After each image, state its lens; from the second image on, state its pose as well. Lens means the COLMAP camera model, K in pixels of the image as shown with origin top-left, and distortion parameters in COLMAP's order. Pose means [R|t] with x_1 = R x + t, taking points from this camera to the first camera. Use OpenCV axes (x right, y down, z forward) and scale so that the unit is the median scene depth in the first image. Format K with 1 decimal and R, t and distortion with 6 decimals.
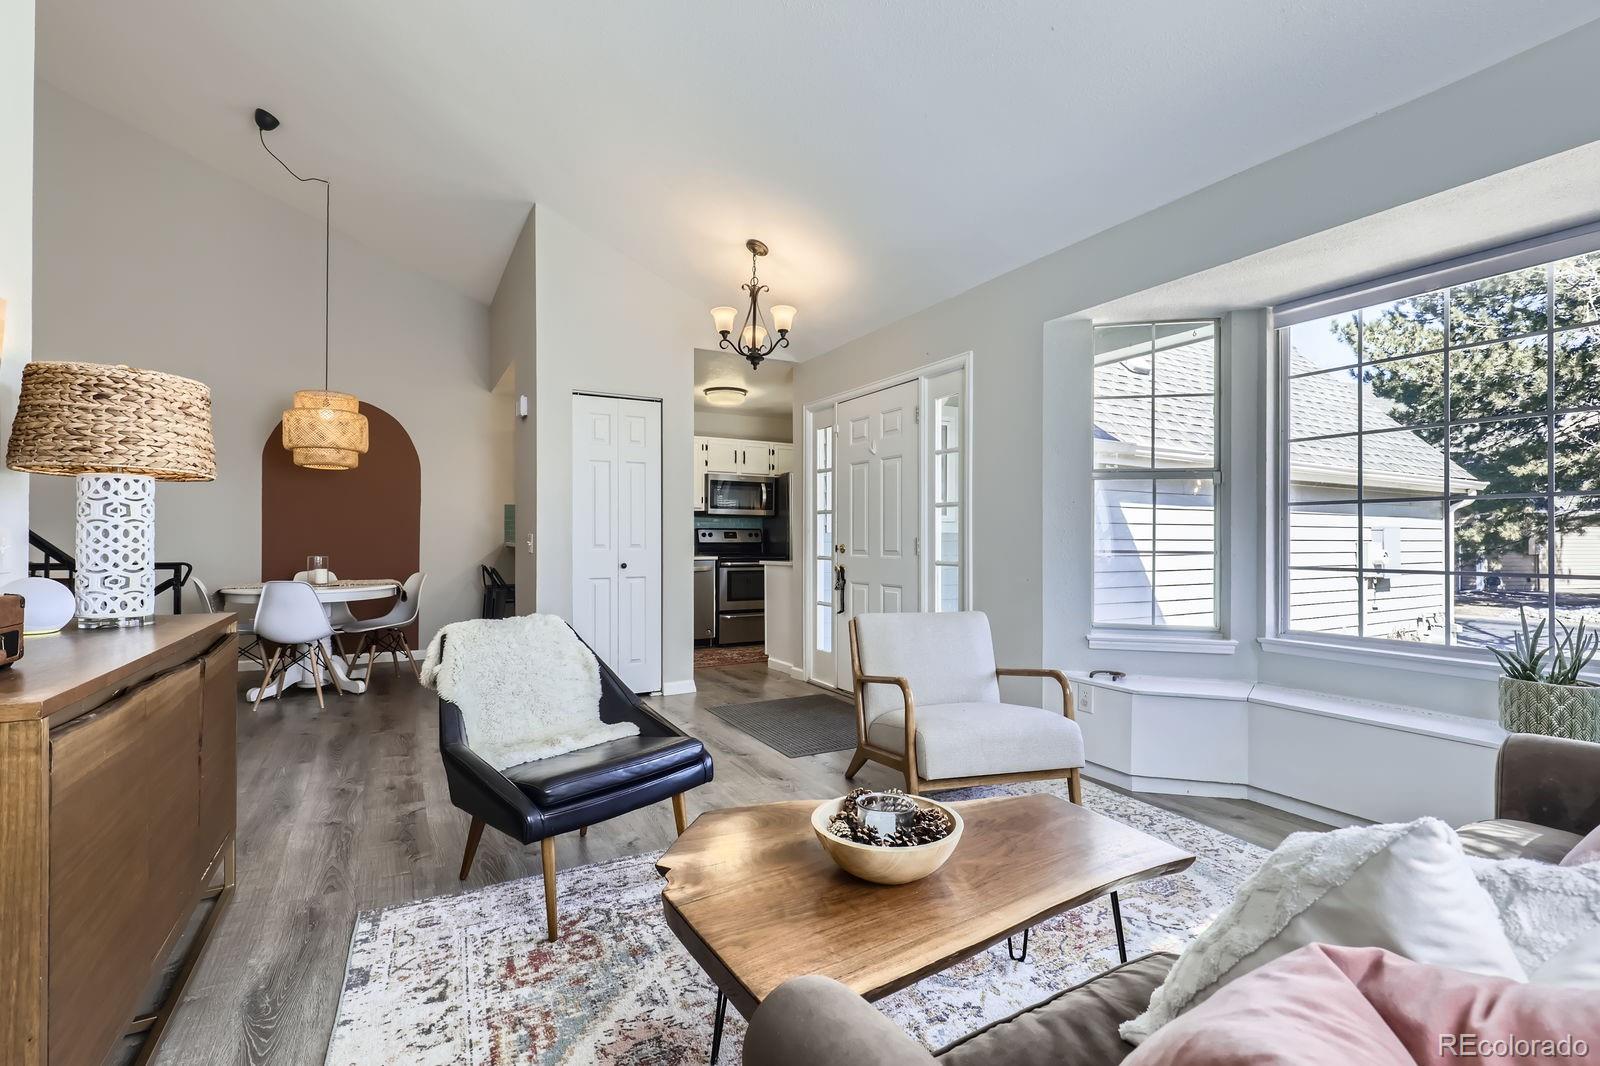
lens RADIAL K [[725.2, 0, 801.2], [0, 725.2, 533.3], [0, 0, 1]] dist [0.004571, -0.001663]
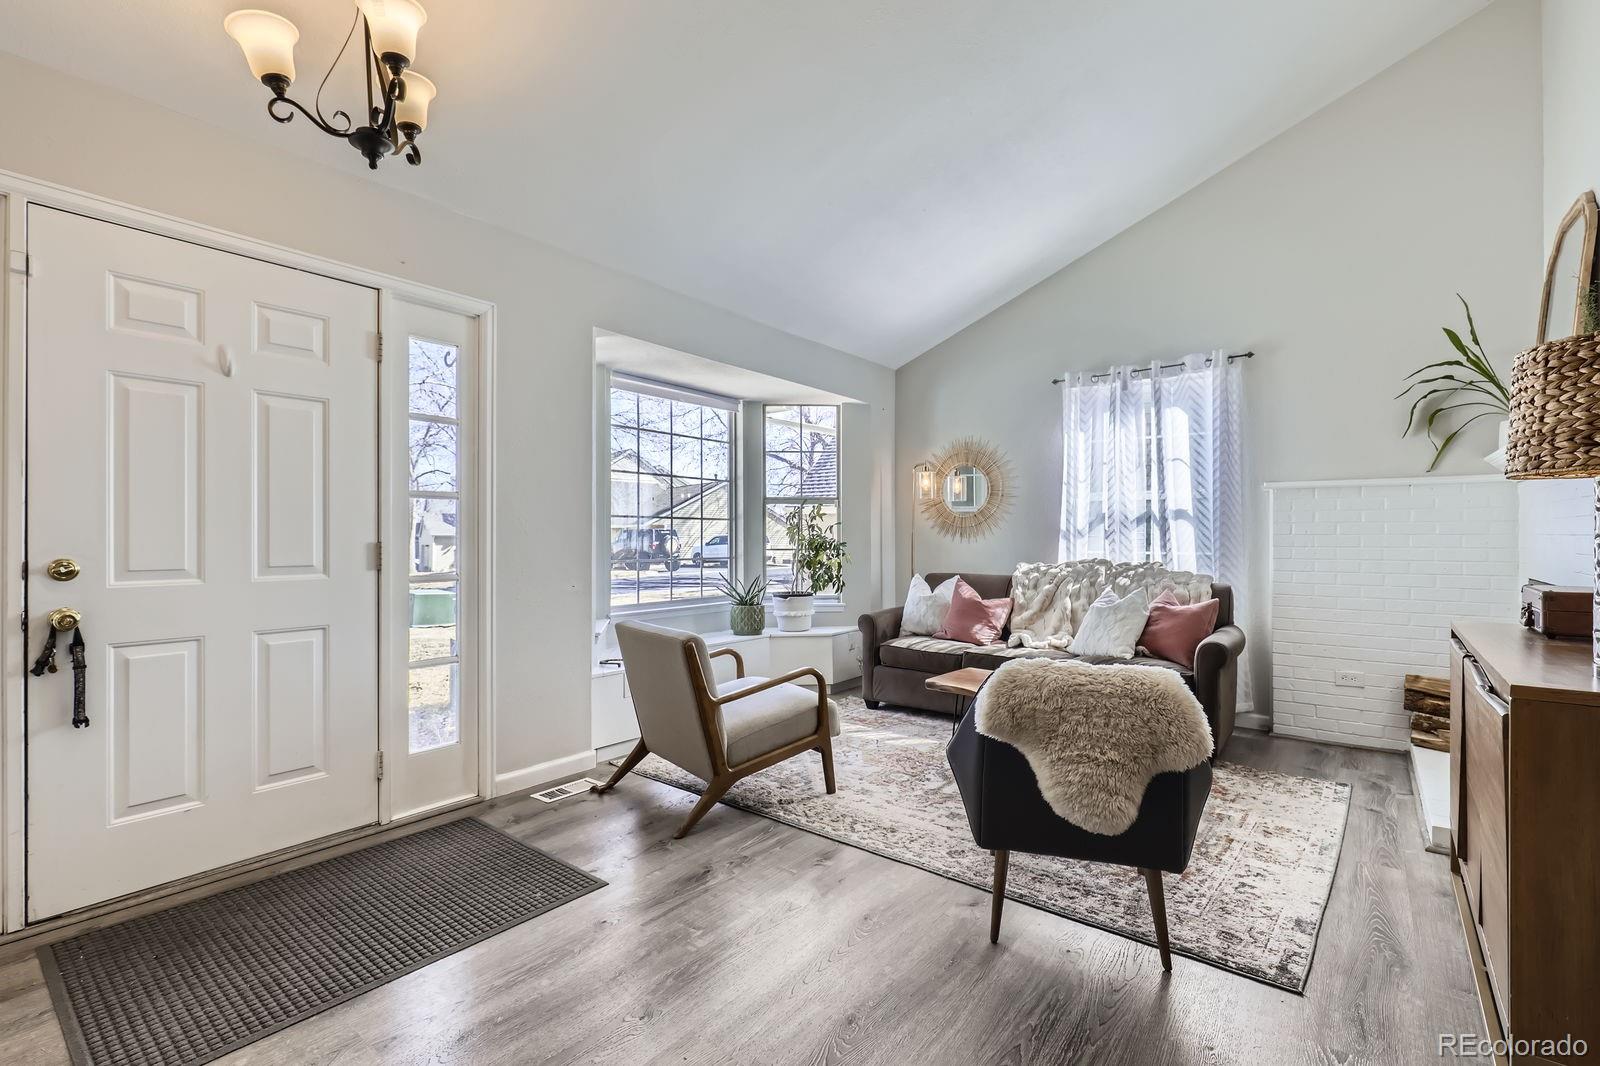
lens RADIAL K [[725.2, 0, 796.6], [0, 725.2, 533.1], [0, 0, 1]] dist [0.004571, -0.001663]
pose [[-0.383544, 0.000958, 0.923522, -0.738305], [-0.011649, 0.999915, -0.005875, -0.003106], [-0.923449, -0.013012, -0.383500, 1.186850]]
